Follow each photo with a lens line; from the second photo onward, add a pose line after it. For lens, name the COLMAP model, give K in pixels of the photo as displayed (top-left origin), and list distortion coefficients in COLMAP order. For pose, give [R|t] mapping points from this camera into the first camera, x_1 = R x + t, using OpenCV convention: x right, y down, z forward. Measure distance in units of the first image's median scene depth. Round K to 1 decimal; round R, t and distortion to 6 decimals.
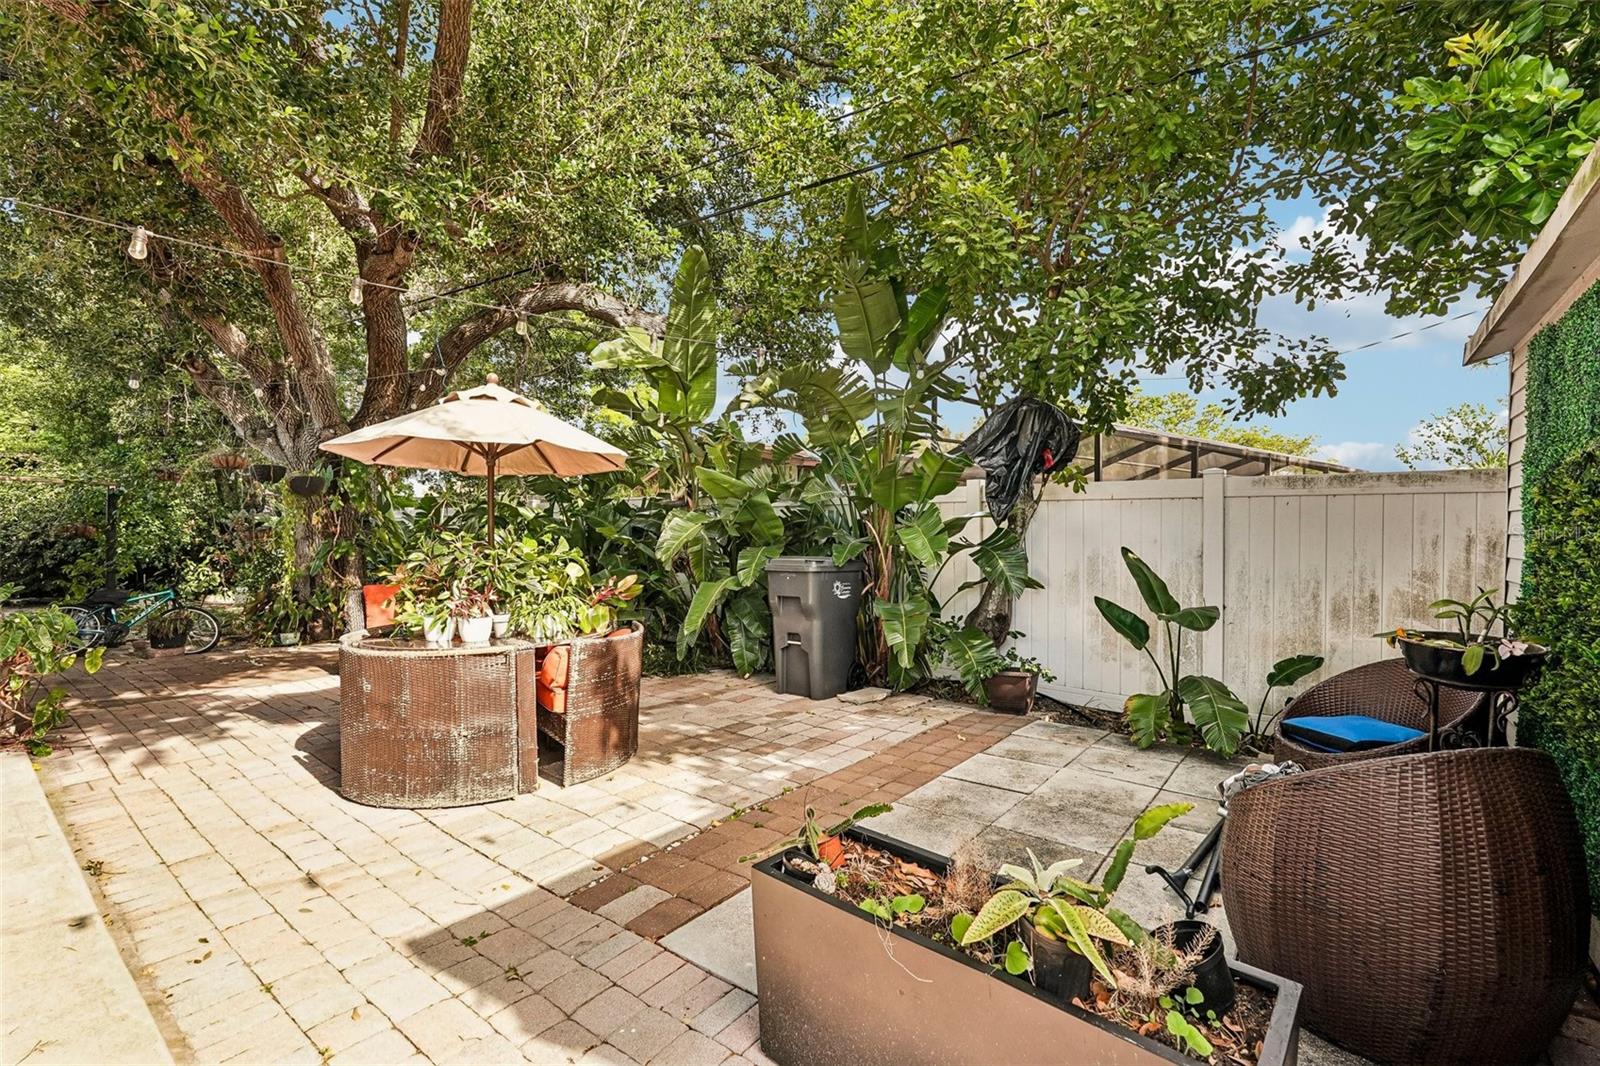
lens RADIAL K [[706.3, 0, 798.2], [0, 706.3, 534.5], [0, 0, 1]] dist [-0.011646, 0.005350]
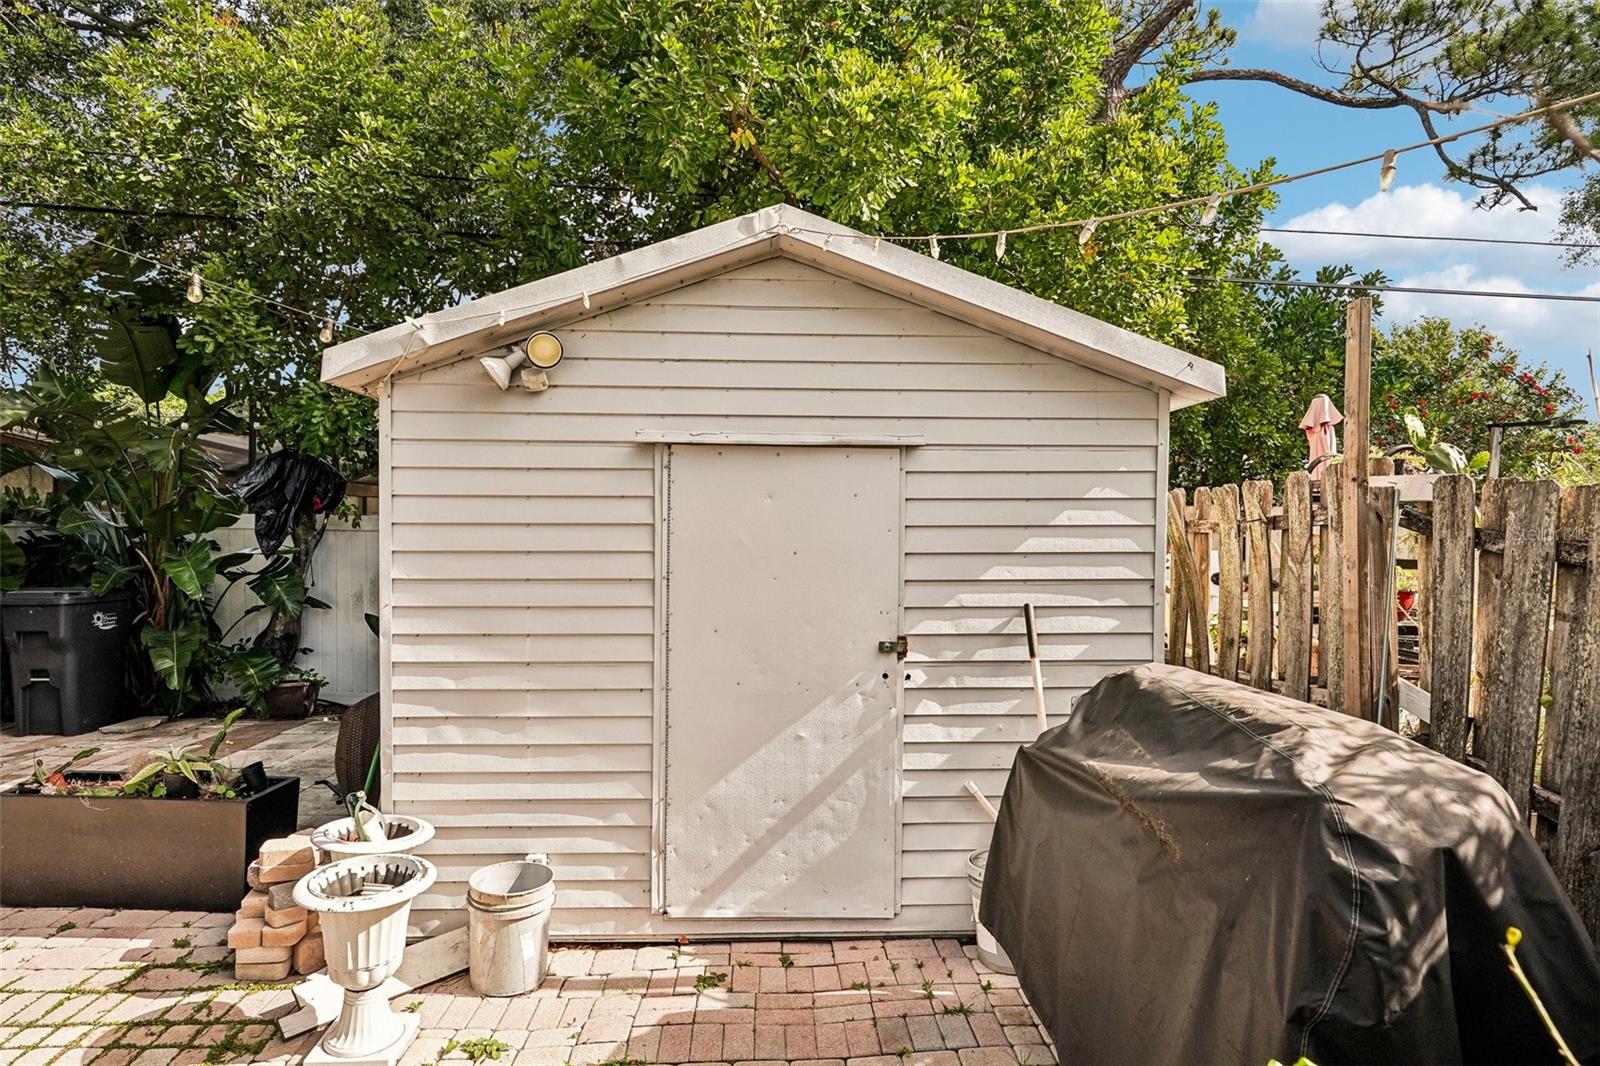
lens RADIAL K [[872.1, 0, 803.7], [0, 872.1, 539.1], [0, 0, 1]] dist [-0.001888, 0.000012]
pose [[0.762701, -0.003736, 0.646740, 0.021207], [-0.003883, 0.999939, 0.010355, -0.052455], [-0.646740, -0.010410, 0.762640, -0.560562]]
